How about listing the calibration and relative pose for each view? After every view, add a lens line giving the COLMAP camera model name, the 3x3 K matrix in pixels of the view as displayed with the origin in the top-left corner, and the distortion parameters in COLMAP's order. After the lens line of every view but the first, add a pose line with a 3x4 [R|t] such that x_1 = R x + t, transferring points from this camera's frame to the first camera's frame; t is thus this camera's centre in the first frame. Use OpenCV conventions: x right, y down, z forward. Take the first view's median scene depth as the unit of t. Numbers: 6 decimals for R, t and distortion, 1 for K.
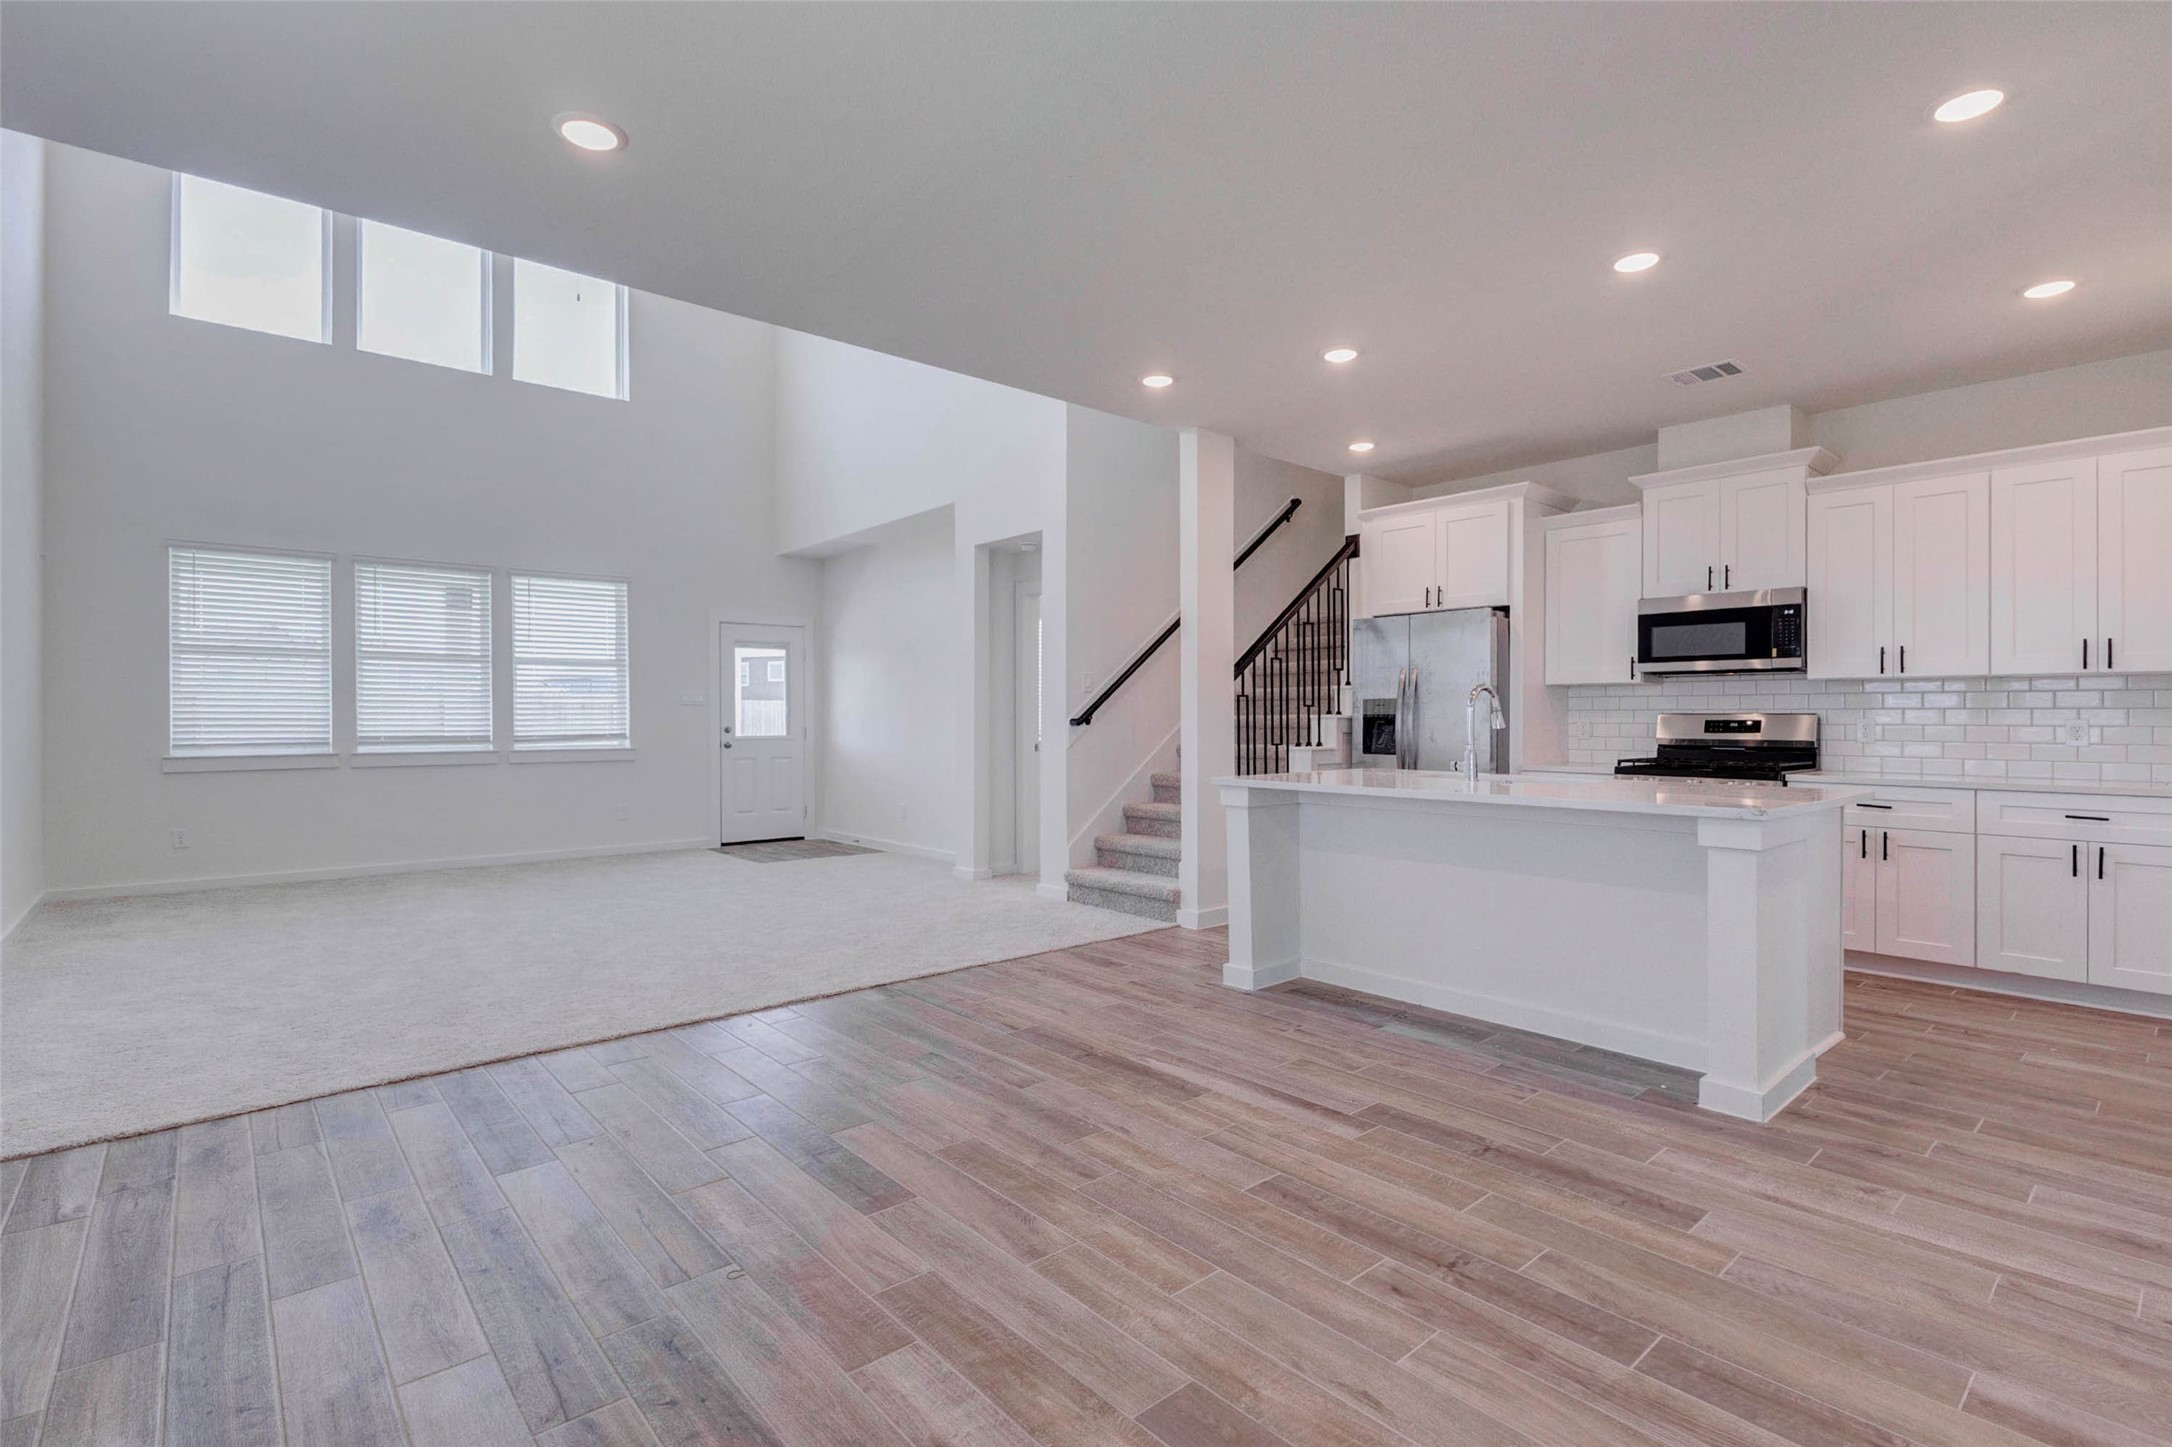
lens RADIAL K [[1025.0, 0, 1109.8], [0, 1025.0, 717.5], [0, 0, 1]] dist [0.002138, -0.001377]
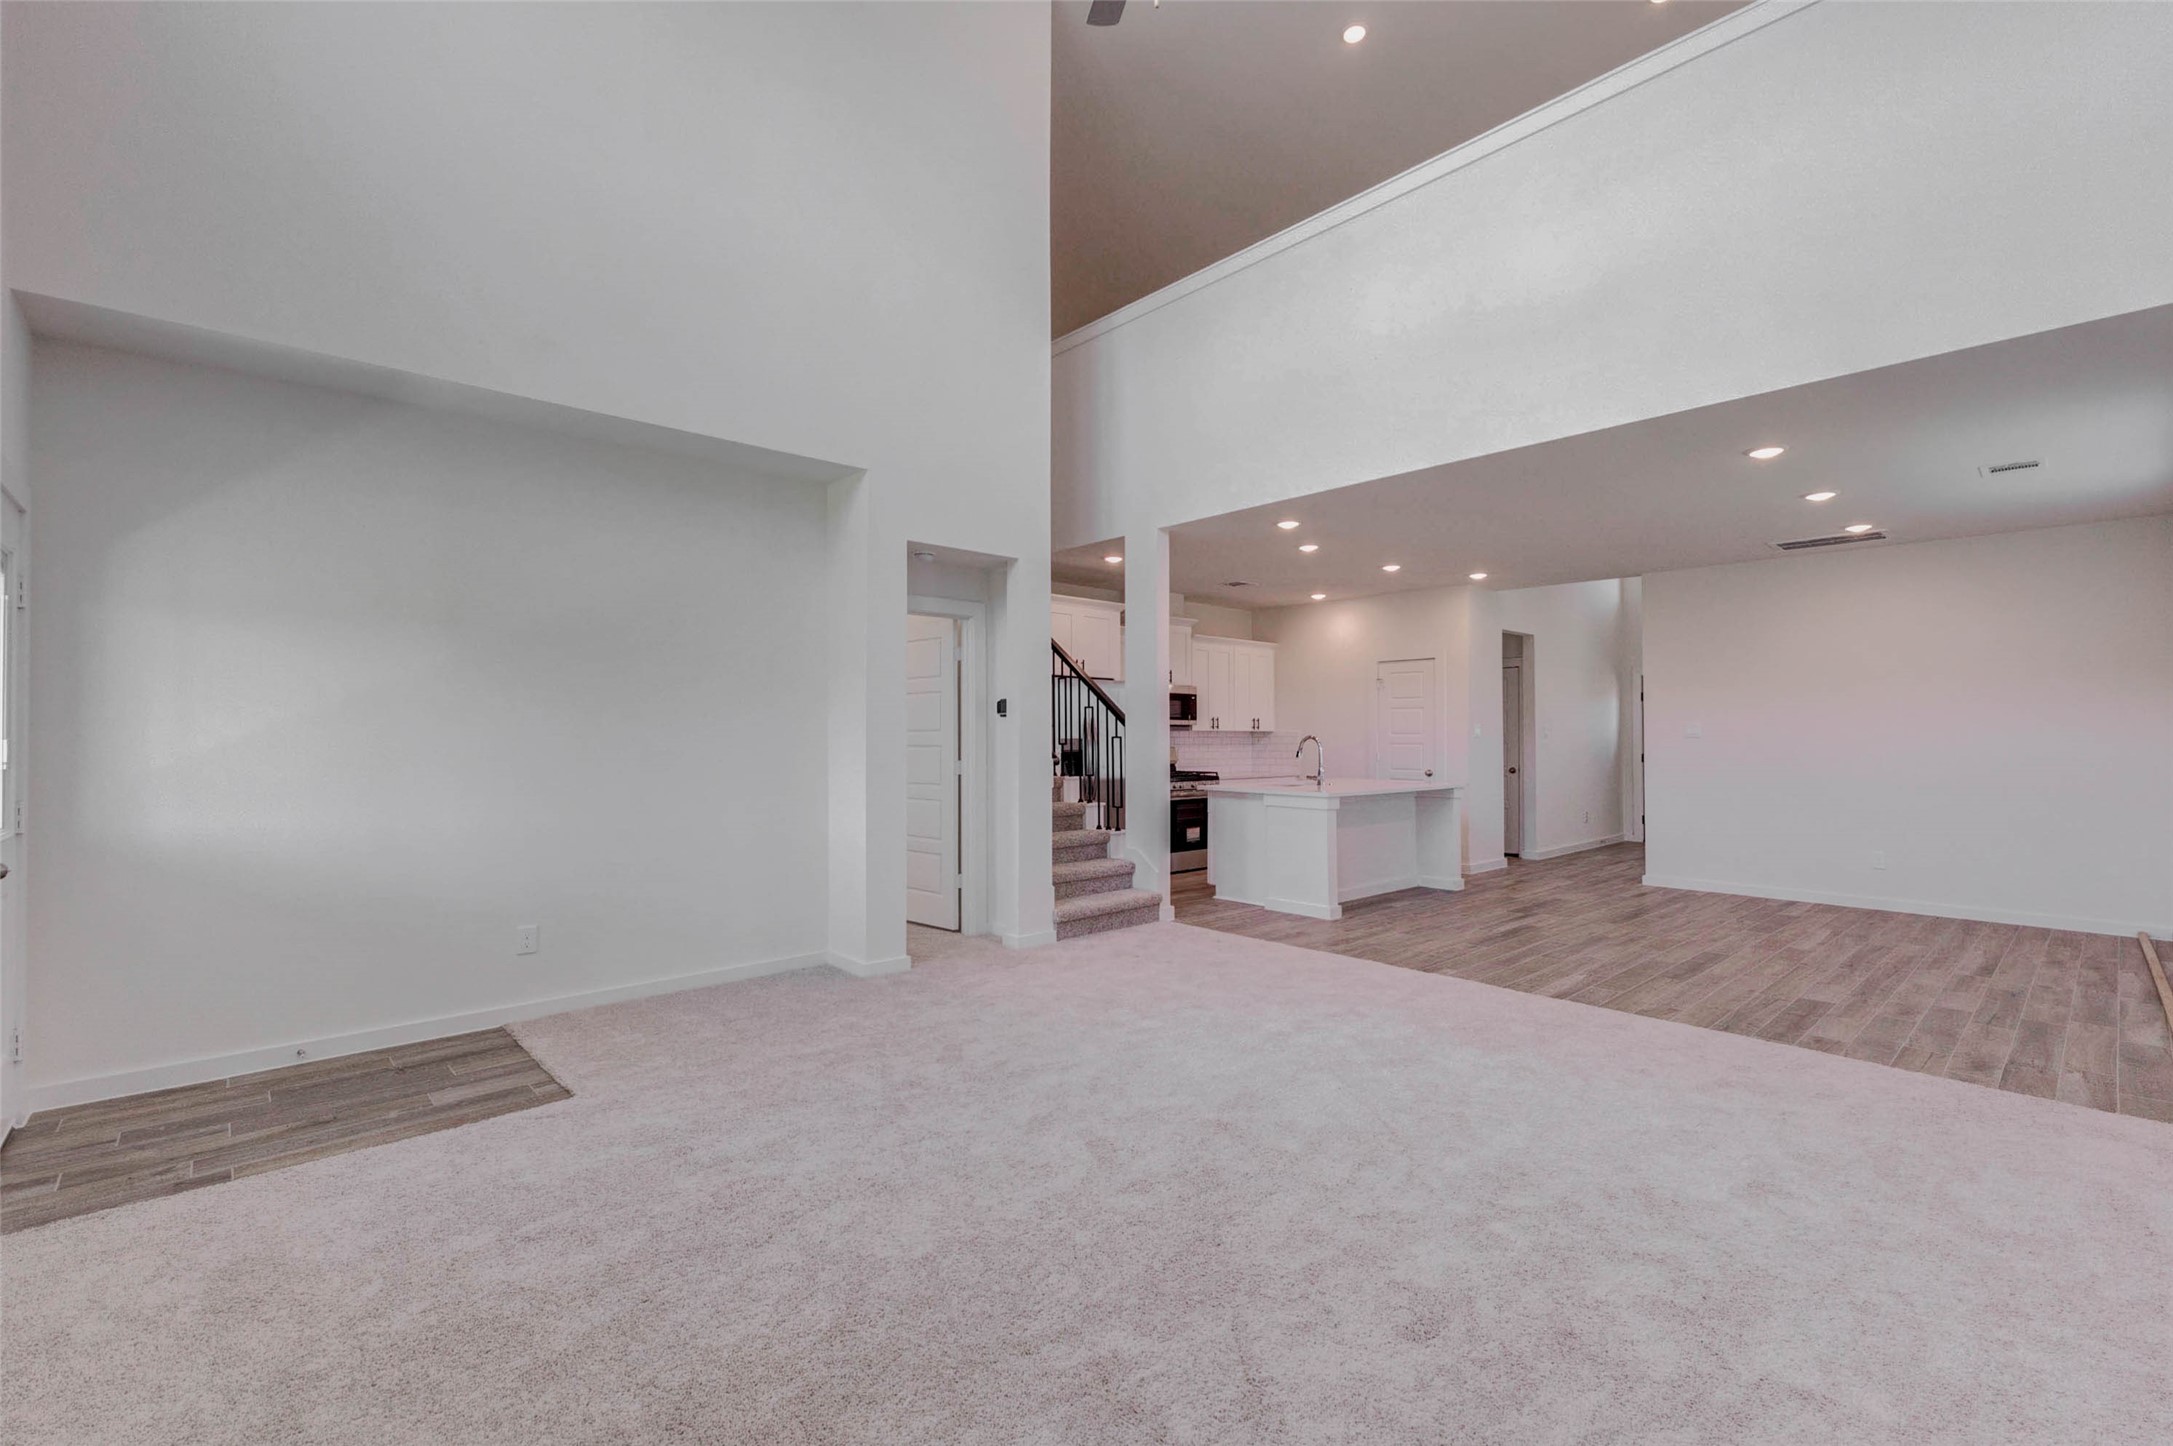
lens RADIAL K [[962.4, 0, 1053.9], [0, 962.4, 732.6], [0, 0, 1]] dist [0.010534, -0.000764]
pose [[-0.015793, 0.004922, 0.999863, -1.261840], [-0.001521, 0.999987, -0.004946, -0.024155], [-0.999874, -0.001599, -0.015785, 1.316547]]
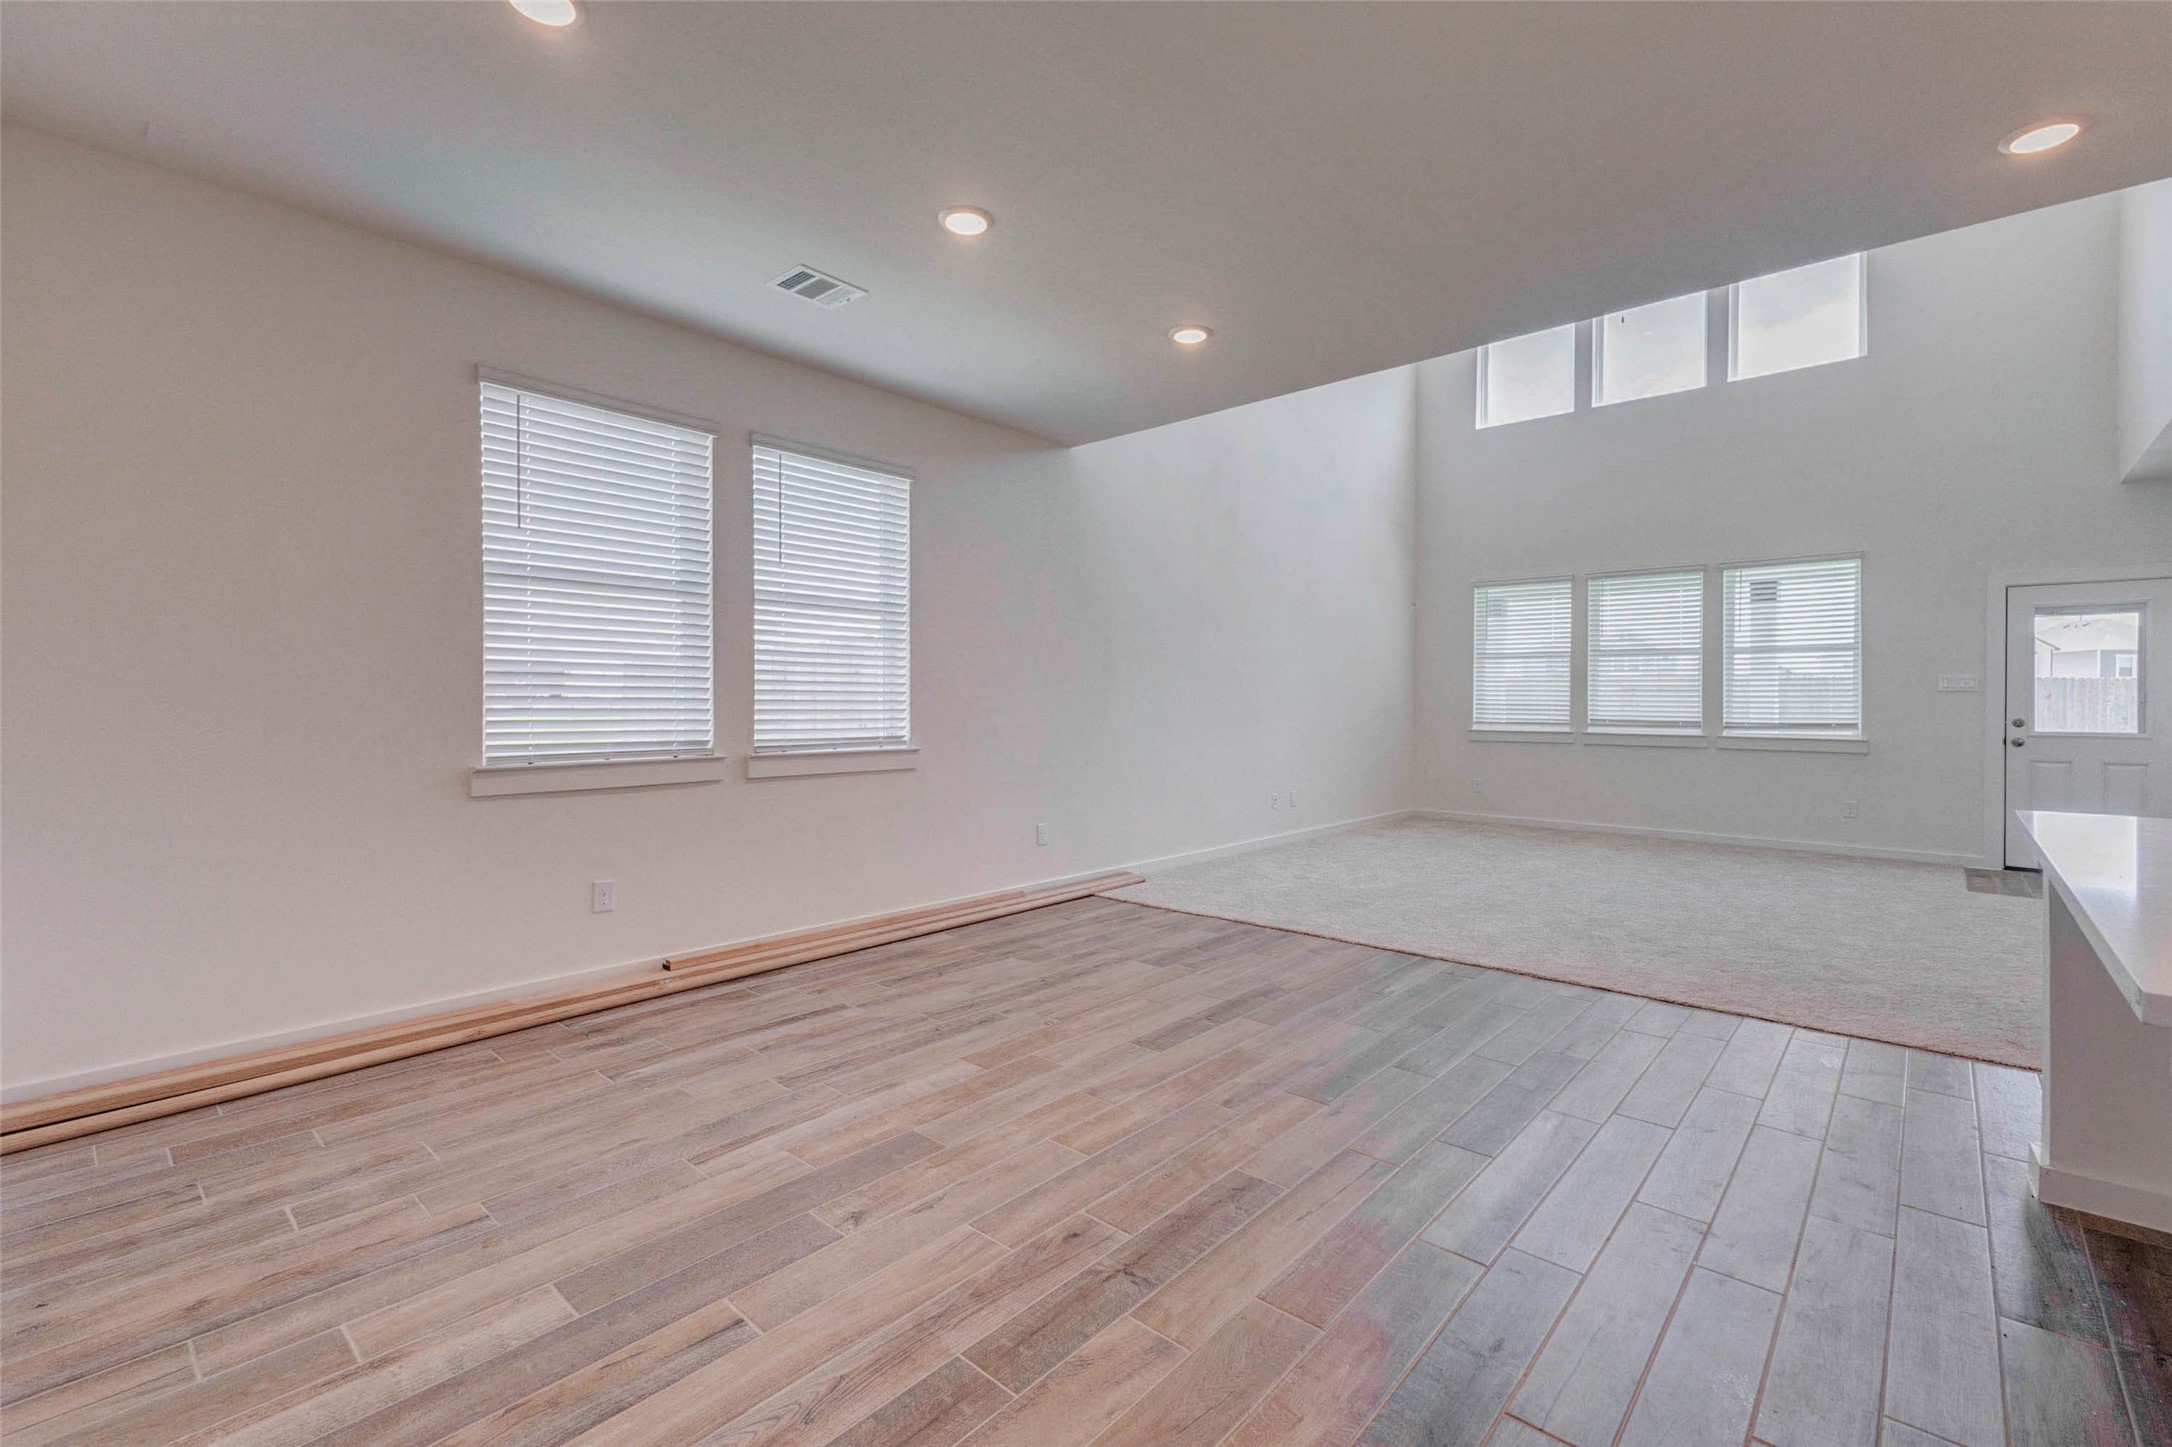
lens RADIAL K [[962.0, 0, 1082.4], [0, 962.0, 710.3], [0, 0, 1]] dist [0.010534, -0.000764]
pose [[0.102437, 0.011258, -0.994676, 0.522486], [-0.006342, 0.999923, 0.010664, -0.001636], [0.994719, 0.005216, 0.102500, 0.367638]]
